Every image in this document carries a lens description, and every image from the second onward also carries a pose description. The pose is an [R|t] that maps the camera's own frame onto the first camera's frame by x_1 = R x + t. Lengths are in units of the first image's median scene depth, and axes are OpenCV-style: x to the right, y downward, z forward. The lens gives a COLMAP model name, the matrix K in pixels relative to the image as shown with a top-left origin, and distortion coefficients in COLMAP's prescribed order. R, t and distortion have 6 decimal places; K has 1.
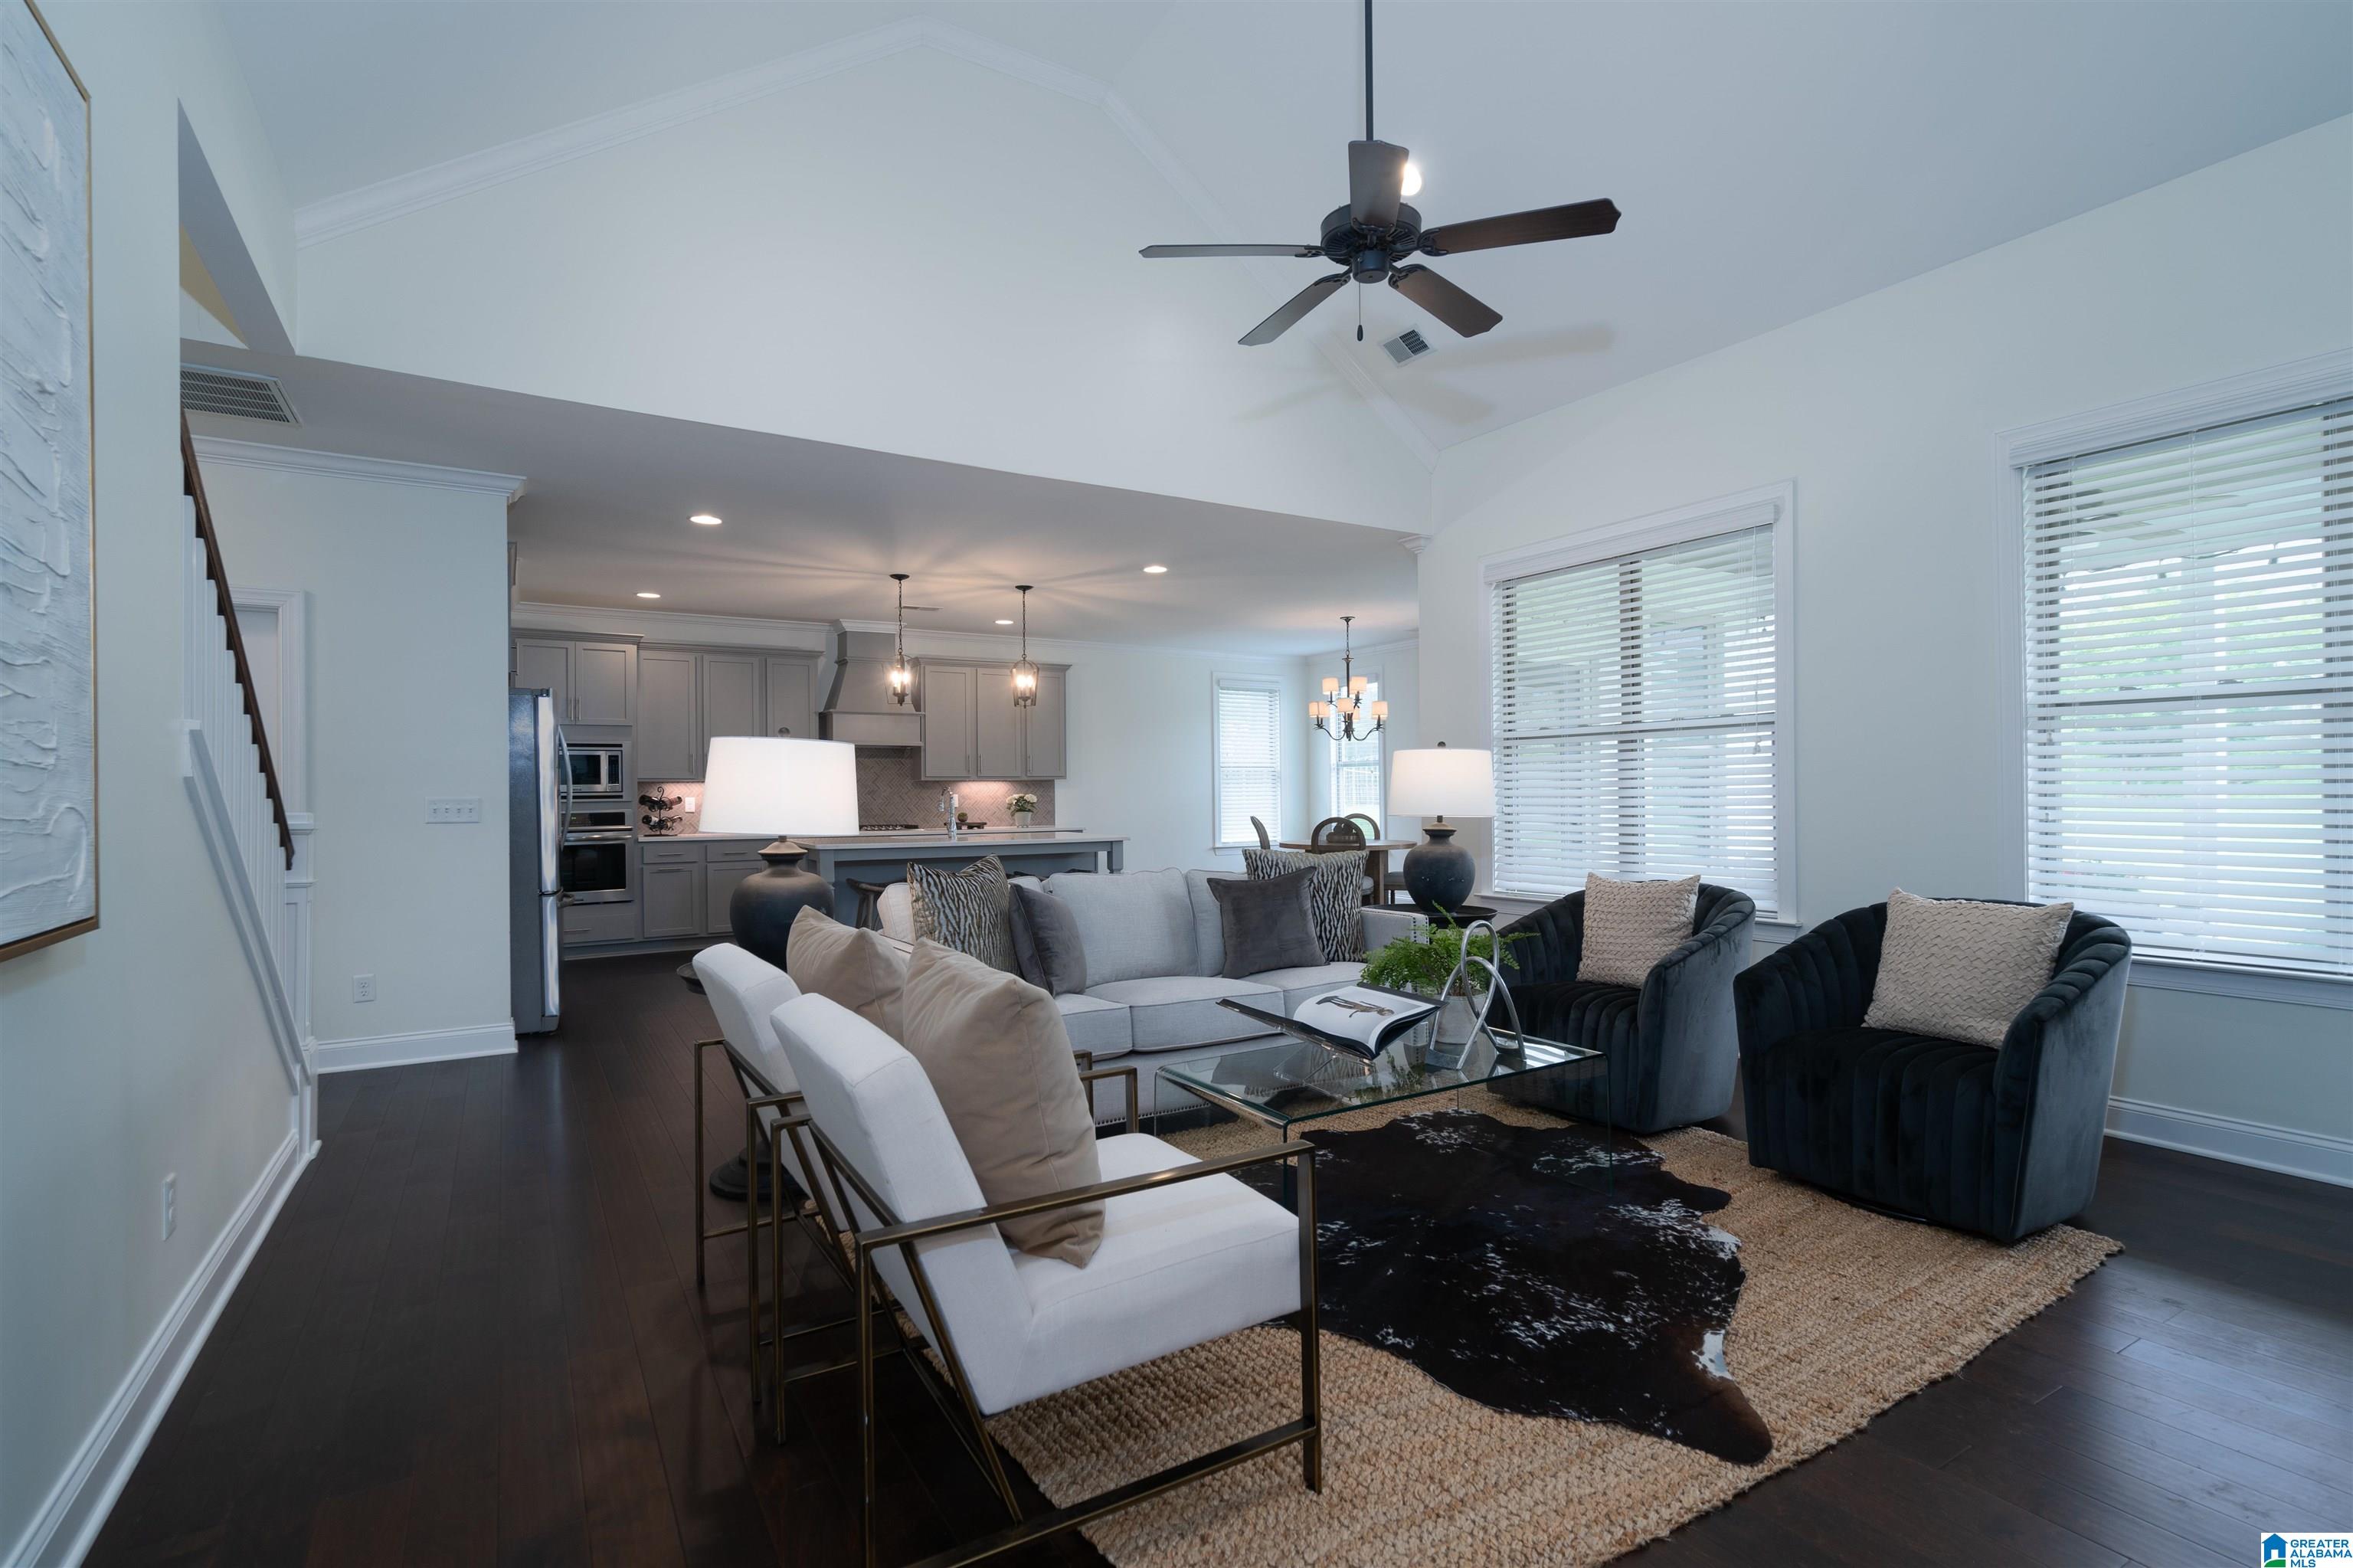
lens RADIAL K [[1092.8, 0, 1176.5], [0, 1092.8, 784.0], [0, 0, 1]] dist [-0.004424, -0.000377]
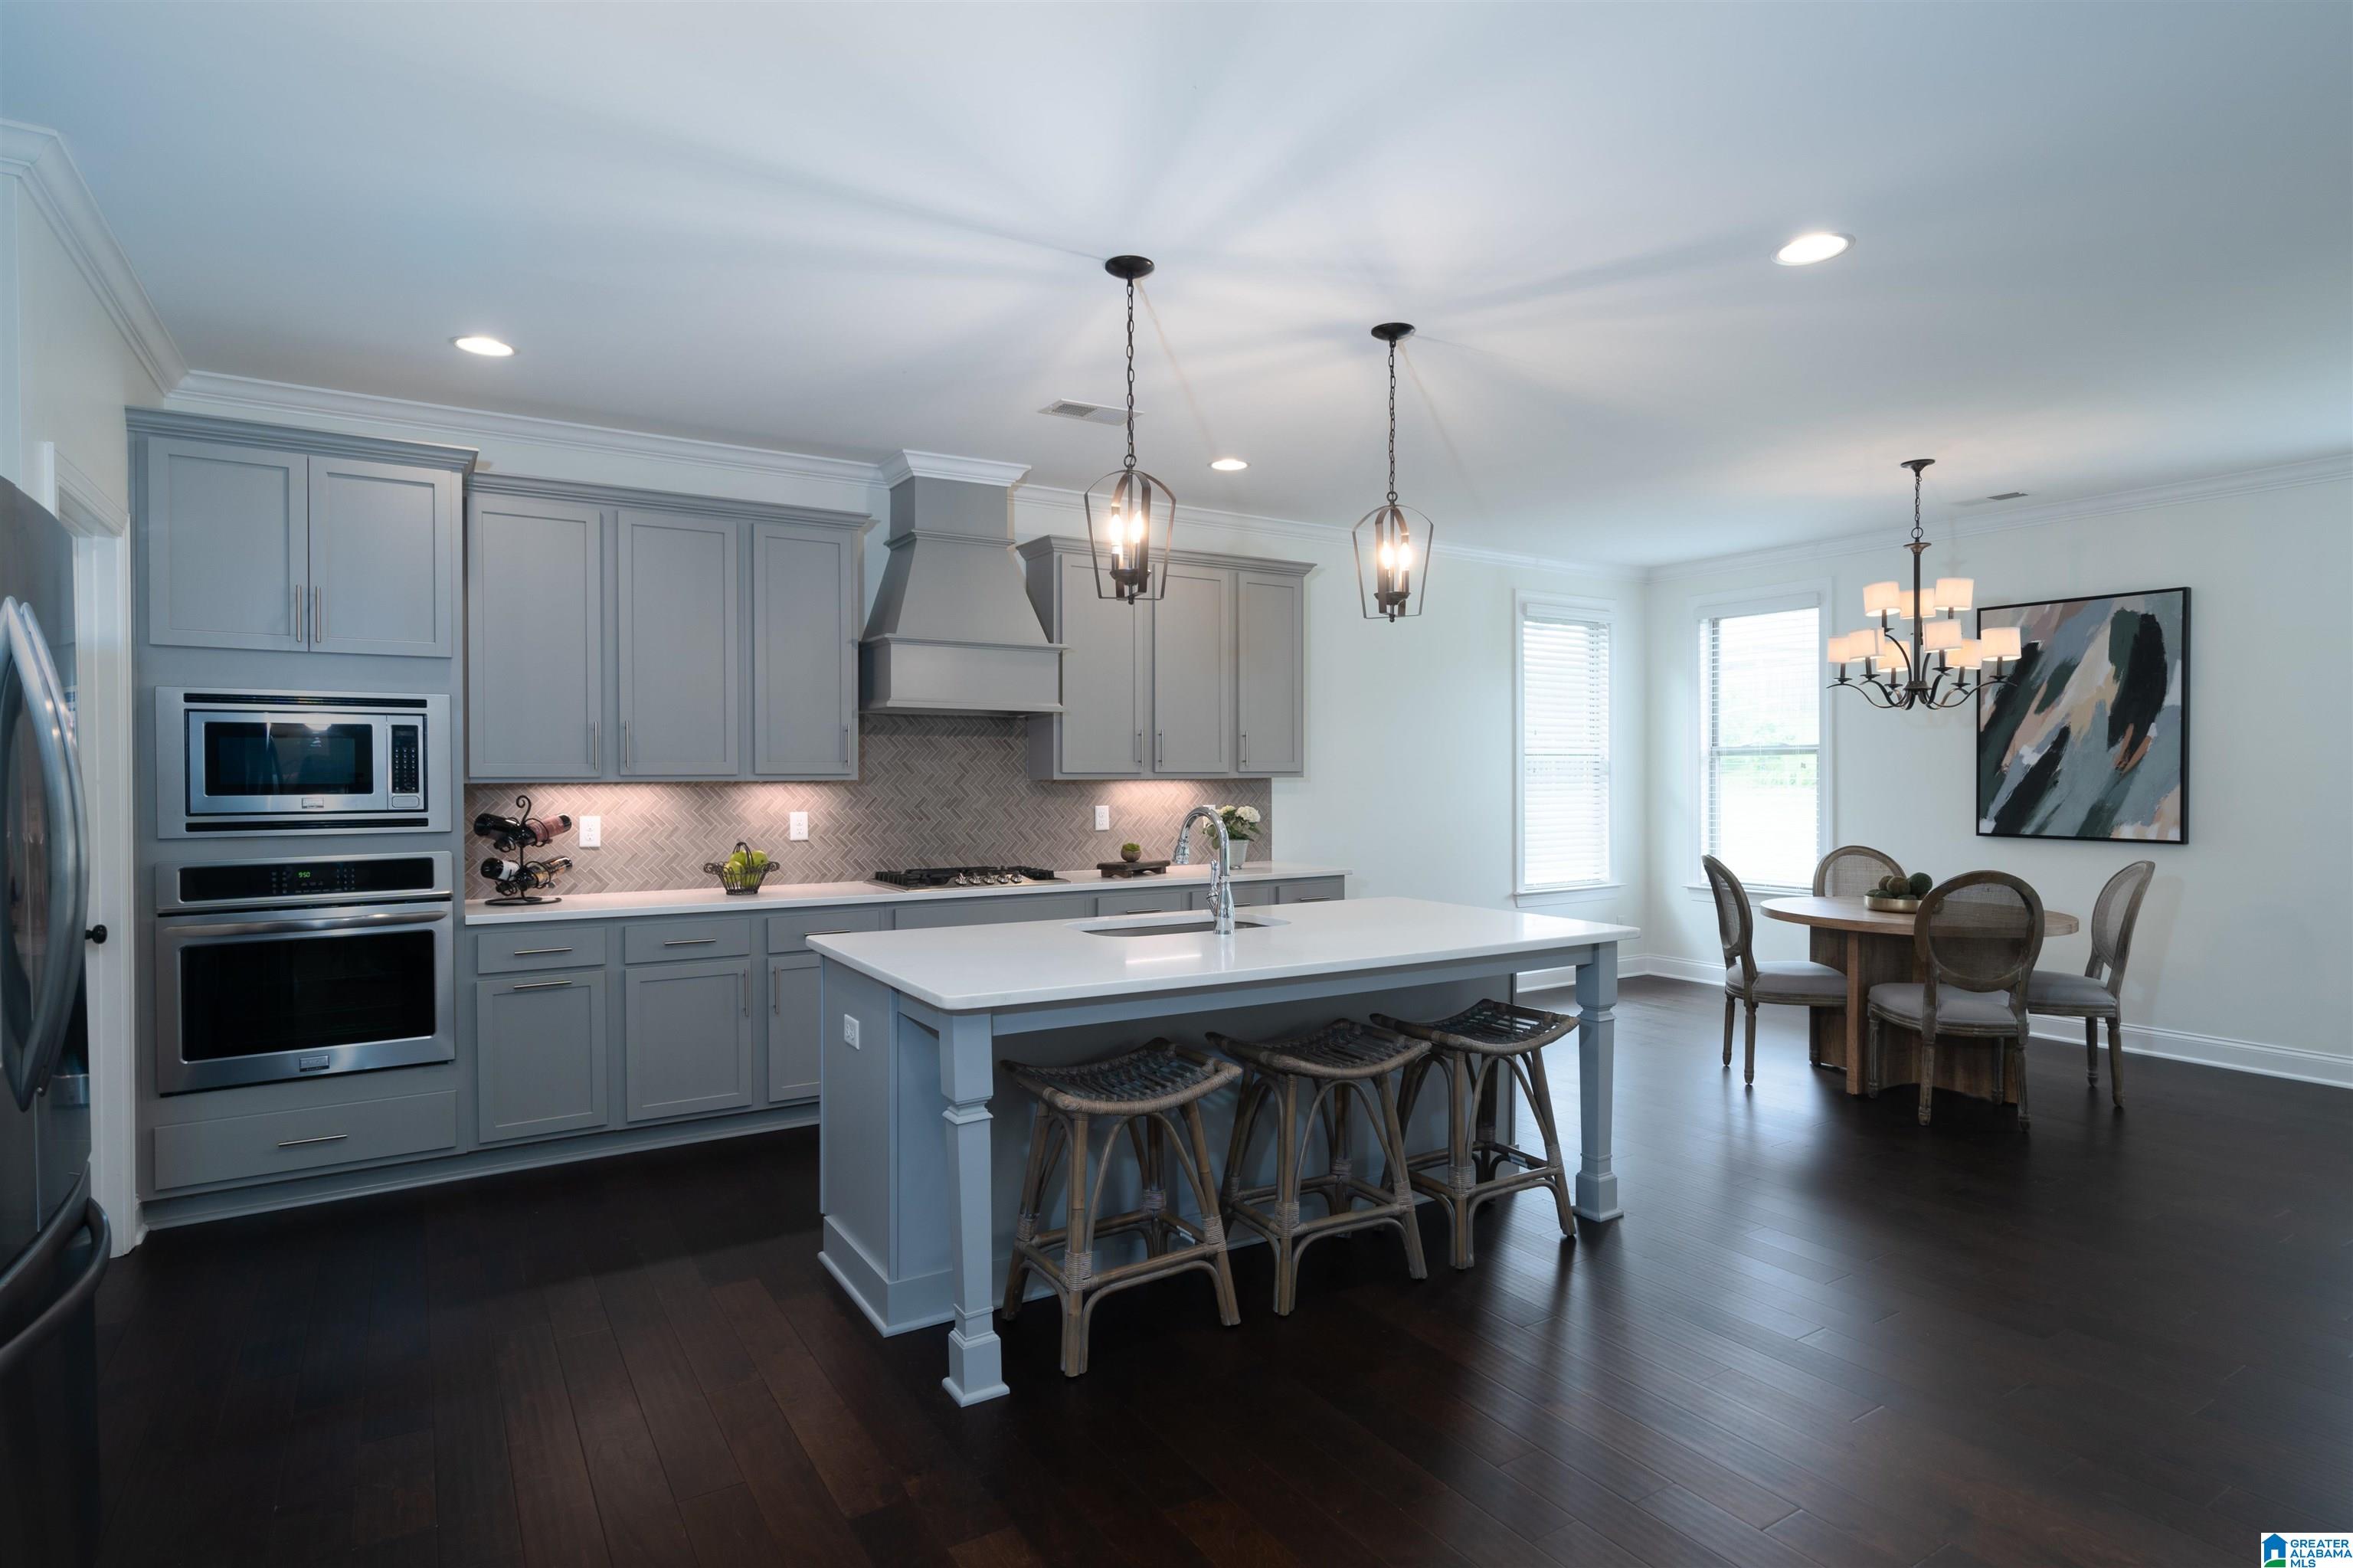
lens RADIAL K [[1246.1, 0, 1188.9], [0, 1246.1, 784.2], [0, 0, 1]] dist [0.017150, -0.000005]
pose [[0.999771, 0.006880, 0.020264, -0.203915], [-0.007209, 0.999843, 0.016195, -0.012865], [-0.020149, -0.016337, 0.999663, 0.468923]]
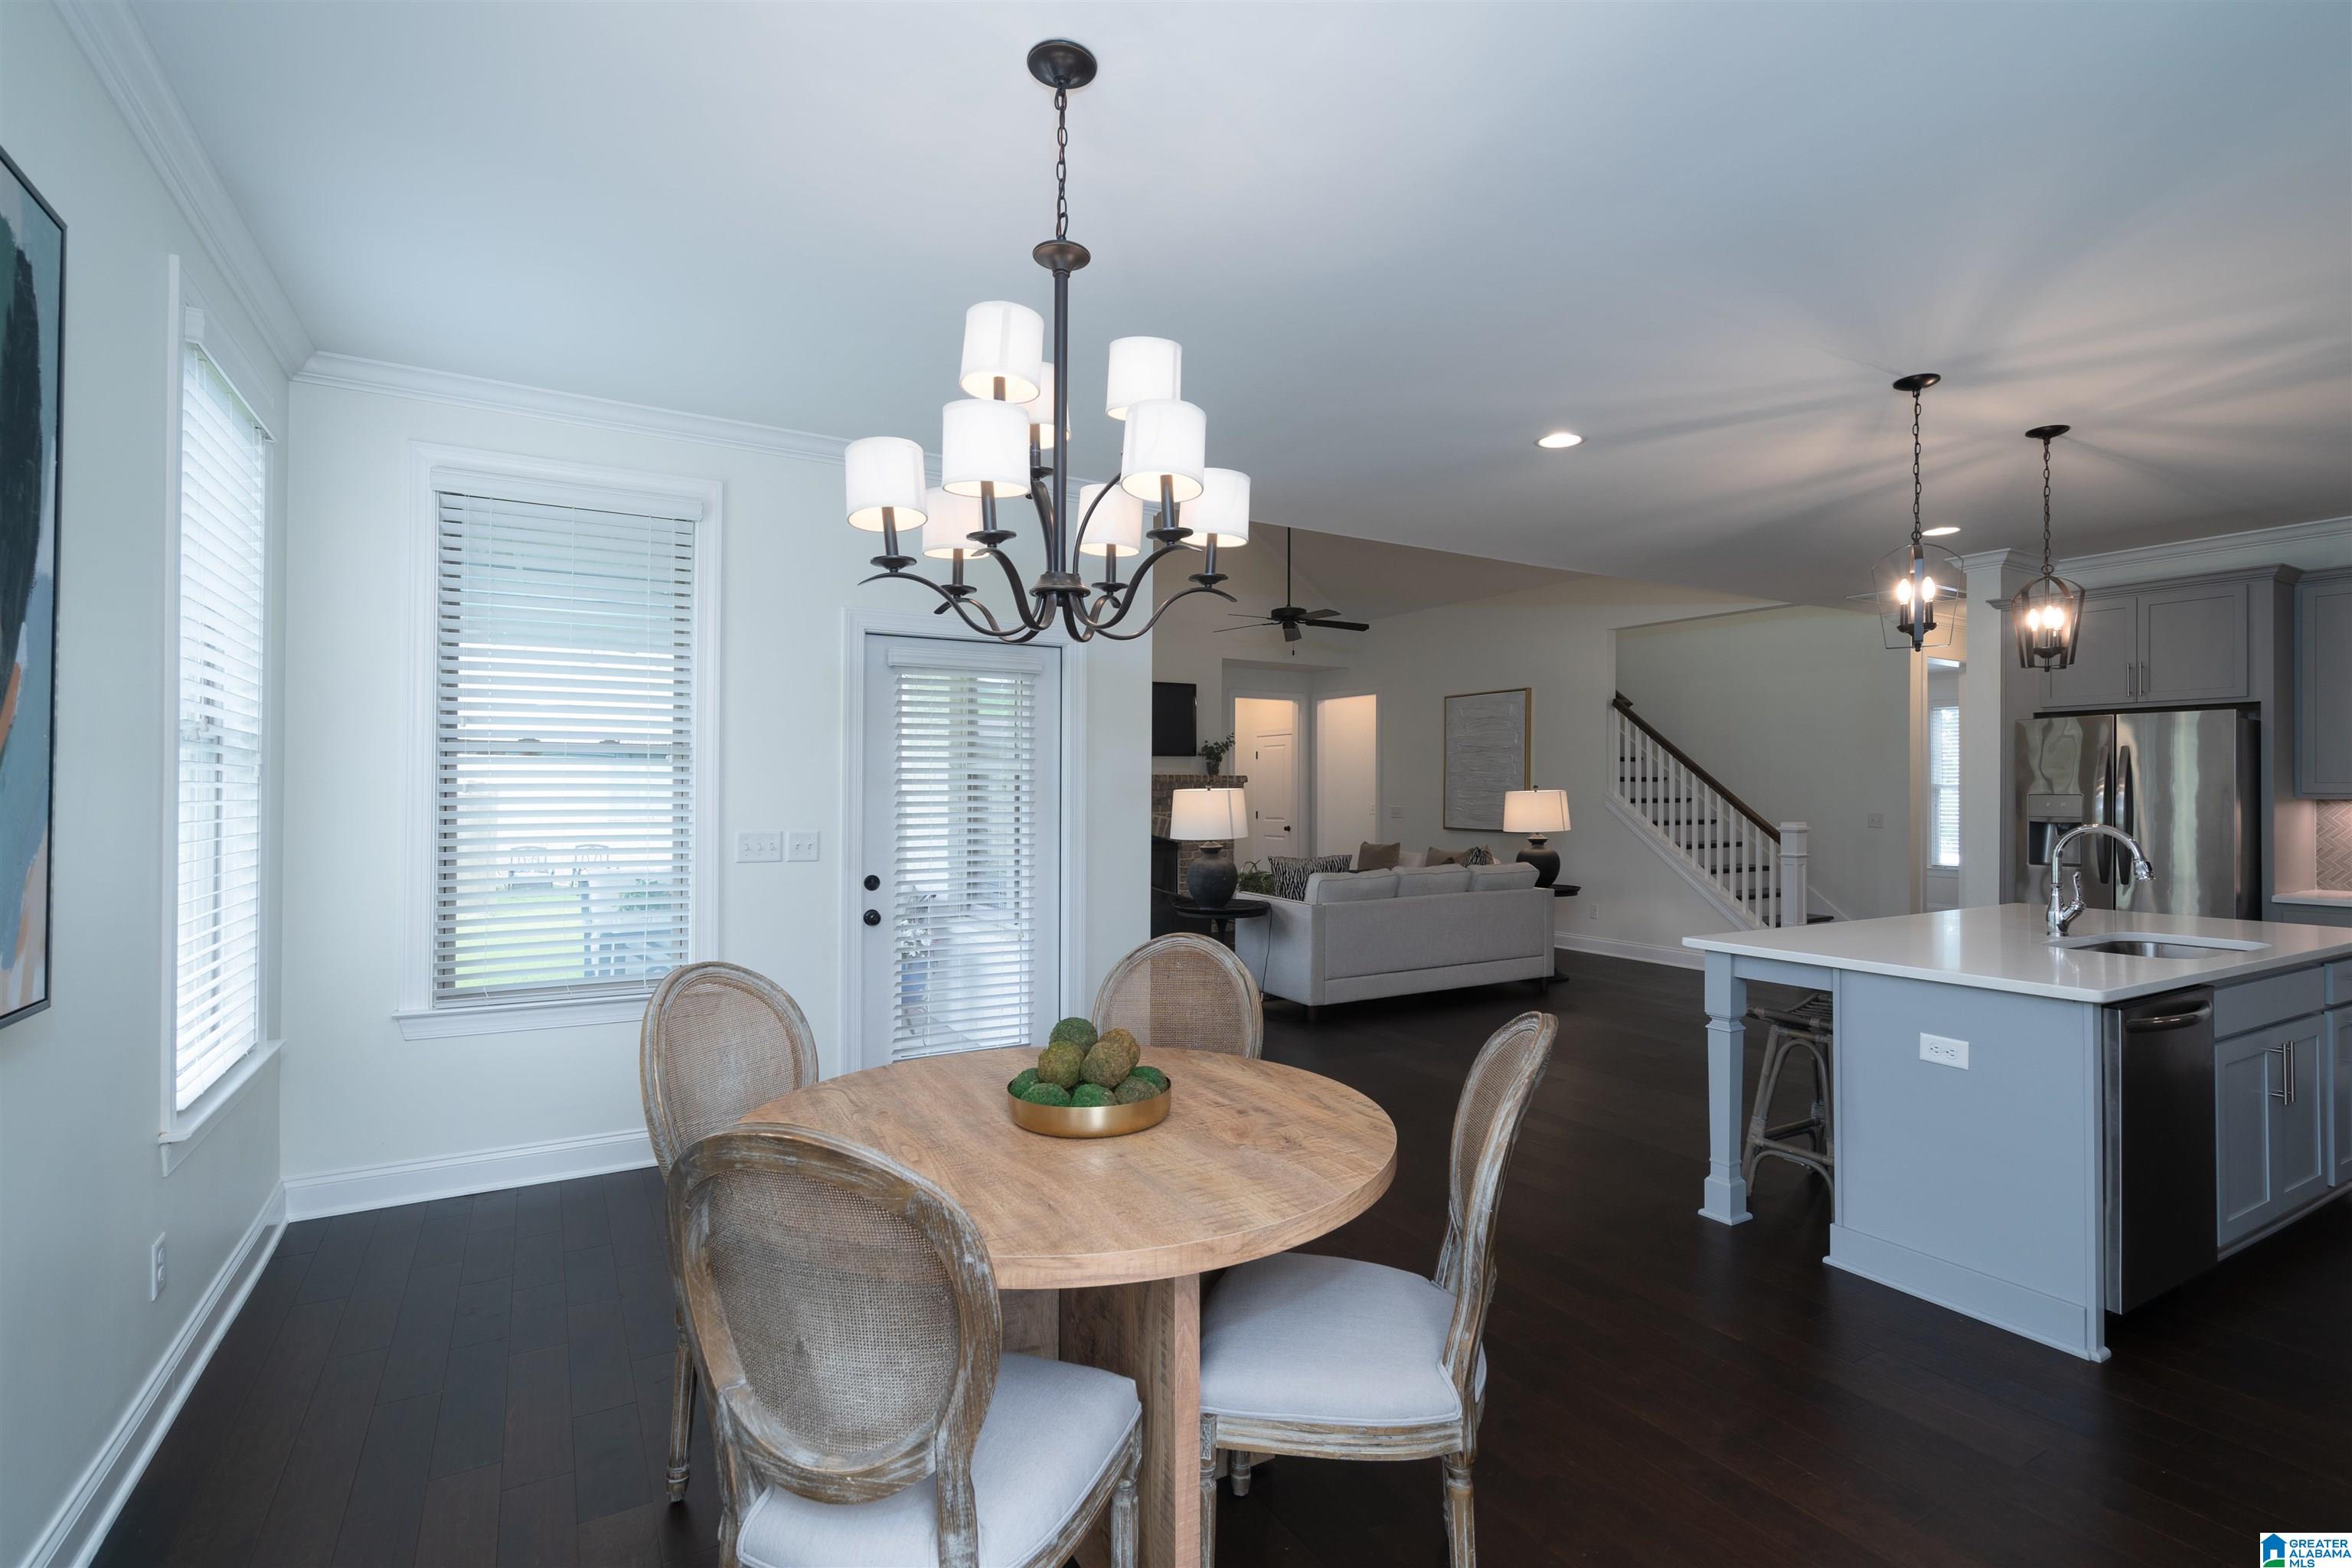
lens RADIAL K [[1092.3, 0, 1176.0], [0, 1092.3, 784.0], [0, 0, 1]] dist [-0.004424, -0.000377]
pose [[-0.999702, 0.005580, 0.023771, 0.145619], [0.005198, 0.999857, -0.016107, -0.008686], [-0.023857, -0.015979, -0.999588, 1.319298]]
